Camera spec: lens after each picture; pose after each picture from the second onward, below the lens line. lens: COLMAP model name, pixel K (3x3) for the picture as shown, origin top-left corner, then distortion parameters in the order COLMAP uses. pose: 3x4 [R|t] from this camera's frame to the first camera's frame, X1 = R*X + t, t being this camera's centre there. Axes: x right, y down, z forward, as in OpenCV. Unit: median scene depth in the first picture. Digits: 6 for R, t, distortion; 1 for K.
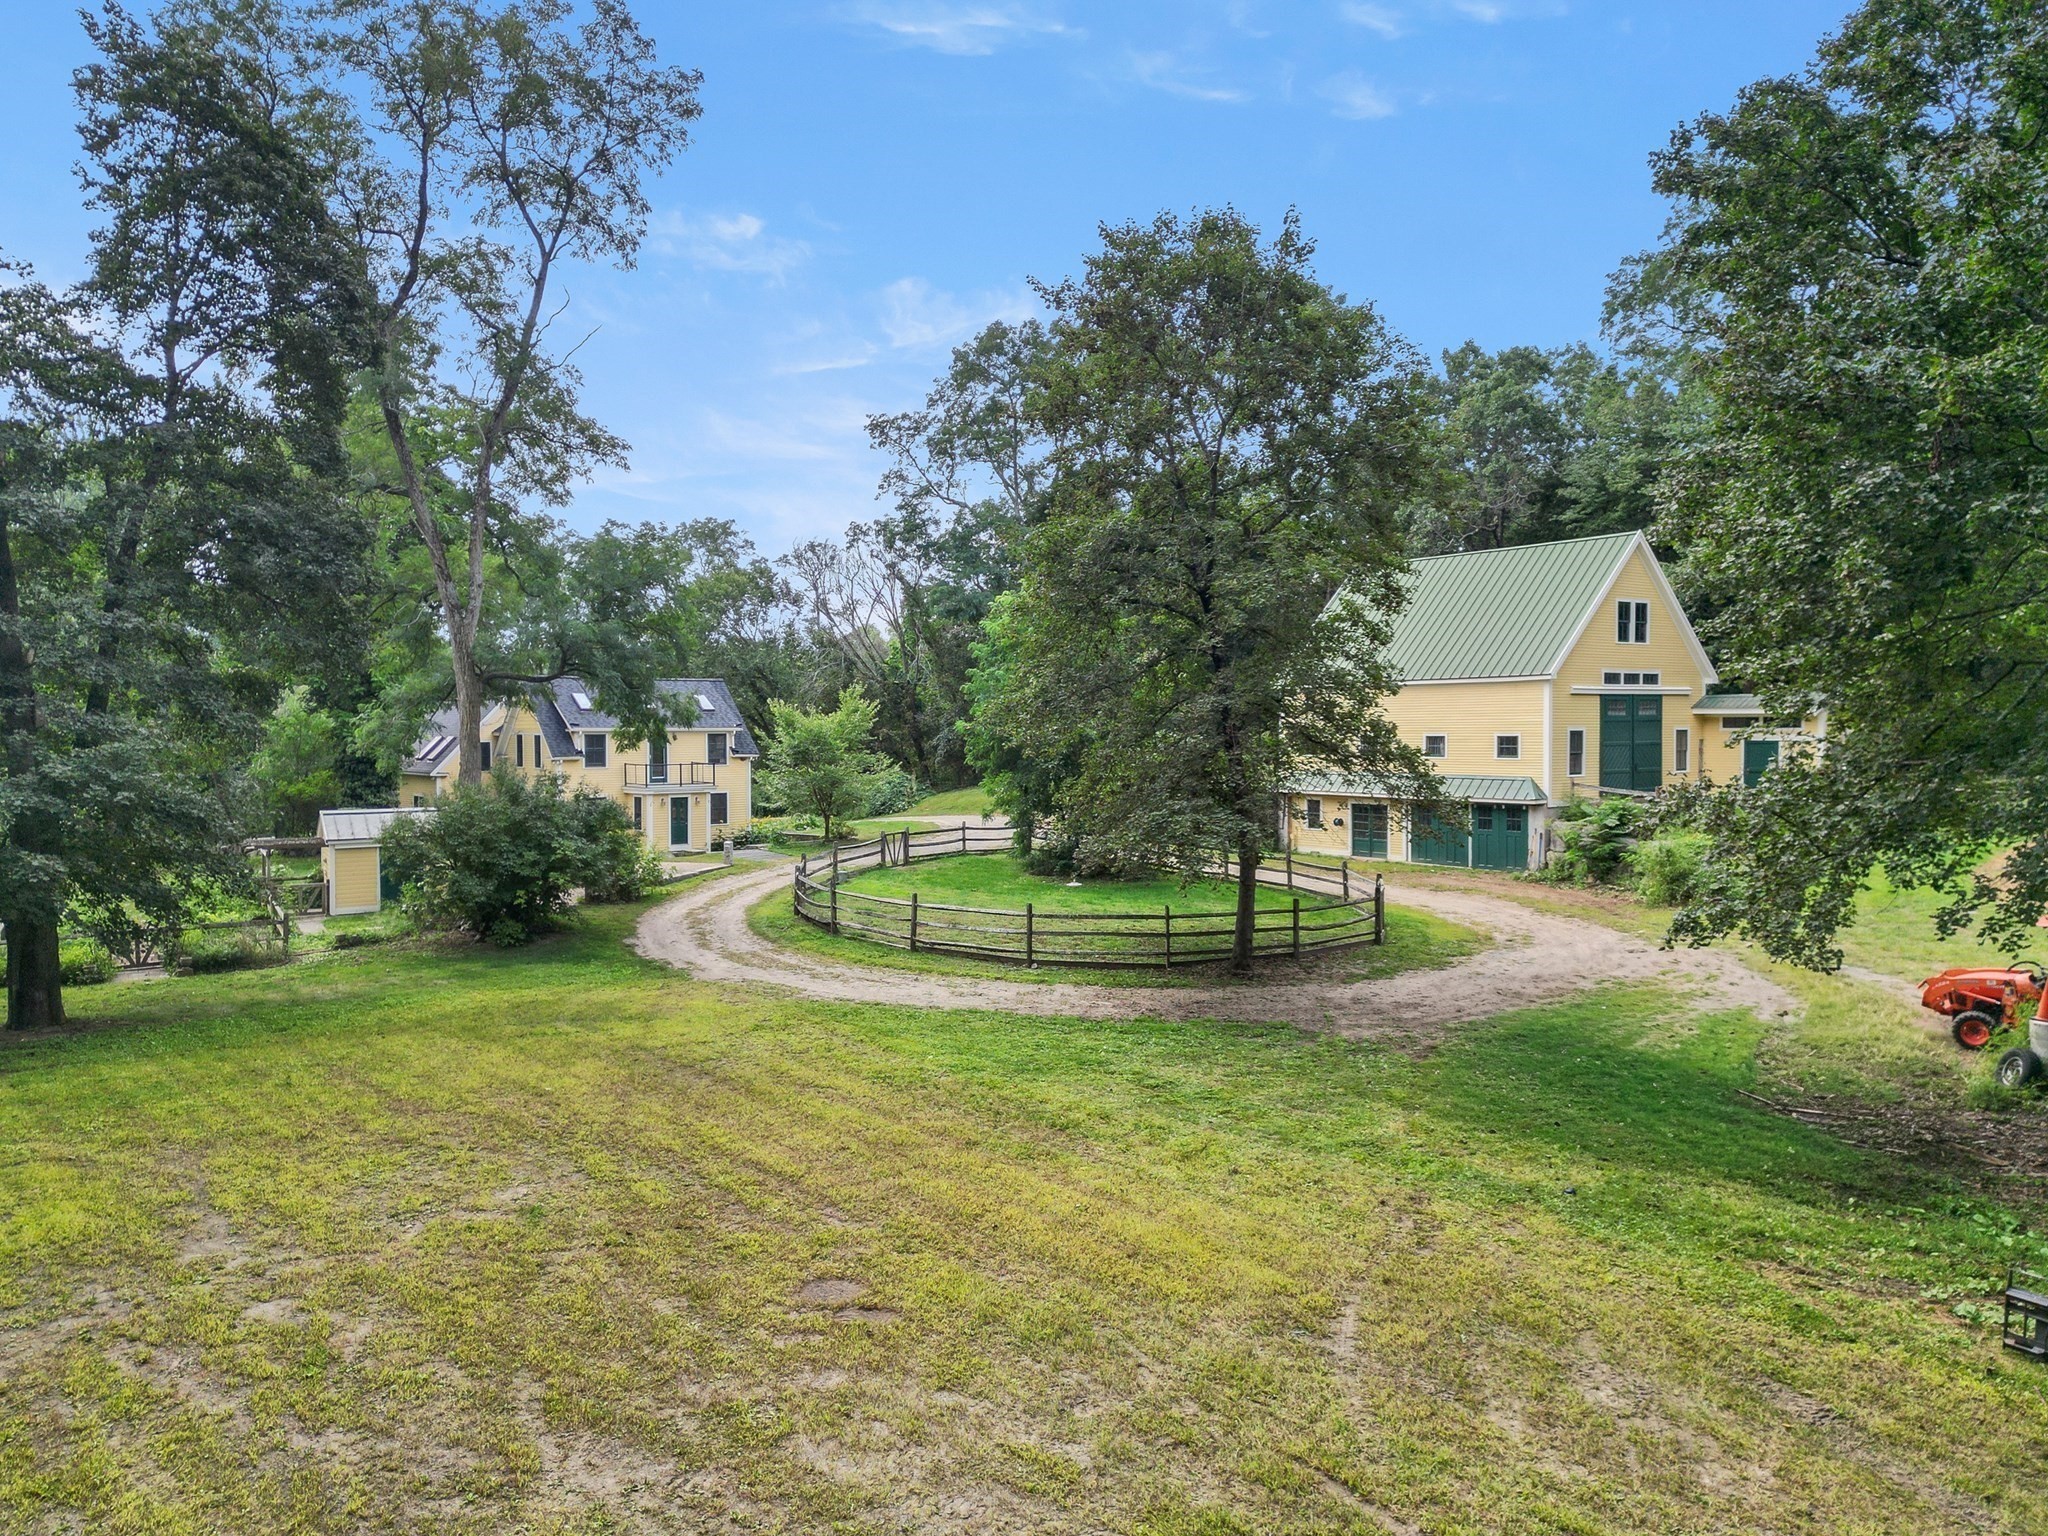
lens RADIAL K [[1403.1, 0, 1024.0], [0, 1403.1, 768.0], [0, 0, 1]] dist [0.039180, -0.000208]
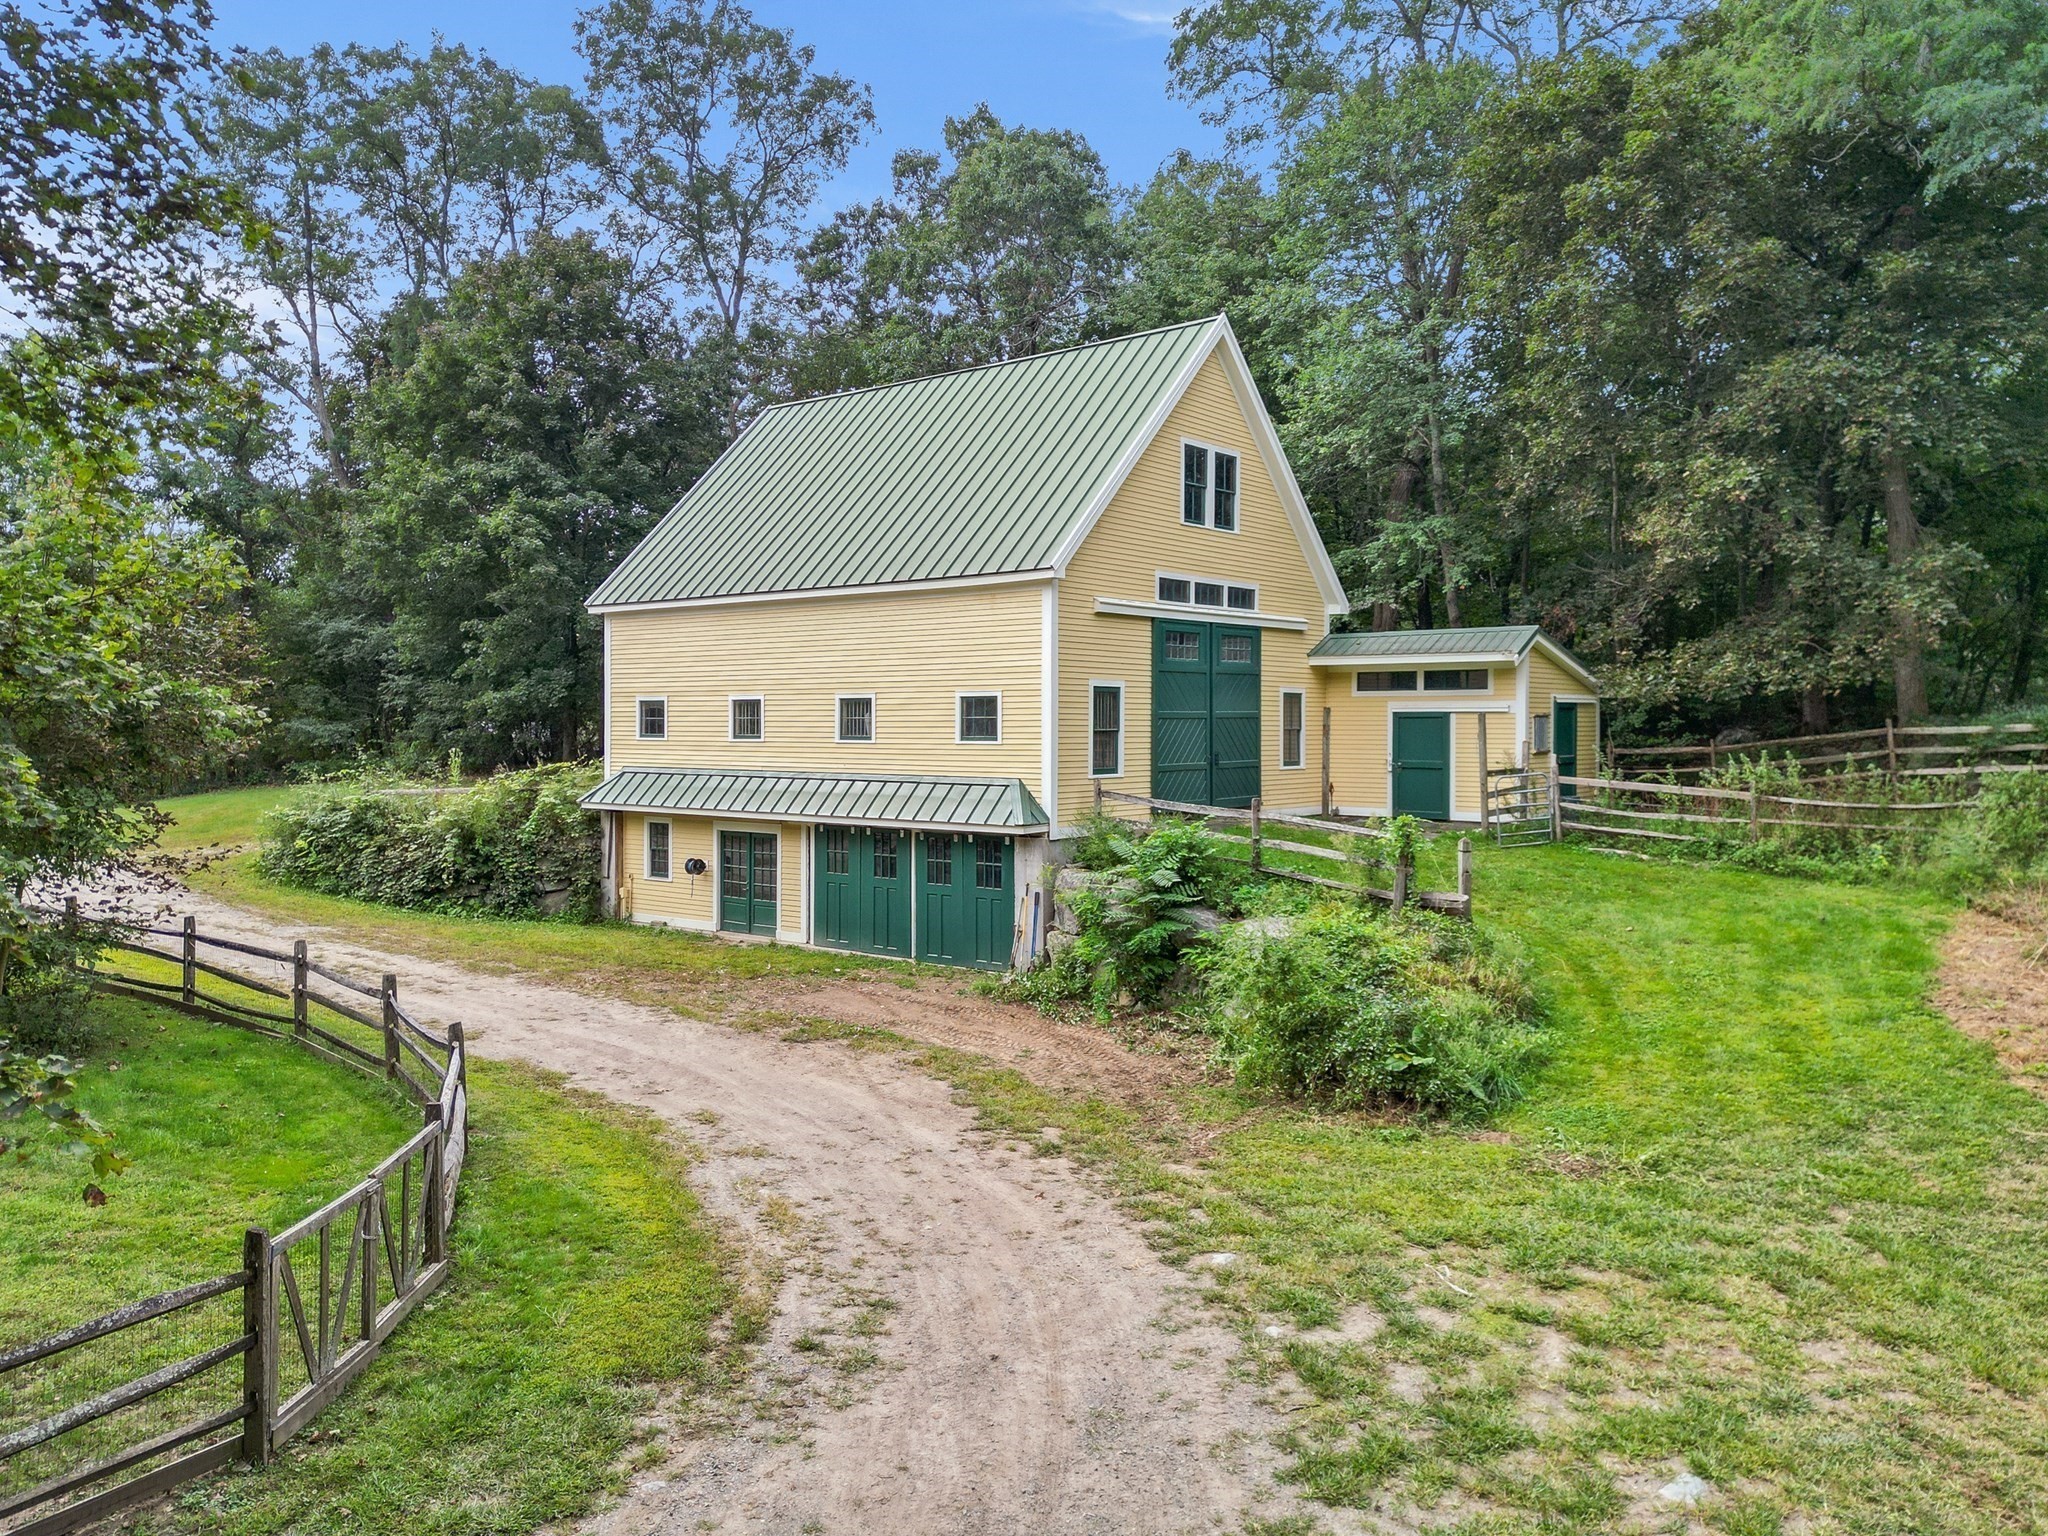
lens RADIAL K [[1403.1, 0, 1024.0], [0, 1403.1, 768.0], [0, 0, 1]] dist [0.039180, -0.000208]
pose [[0.964351, 0.001648, 0.264620, 0.225297], [-0.001105, 0.999997, -0.002200, 0.003544], [-0.264623, 0.001829, 0.964350, 0.513683]]
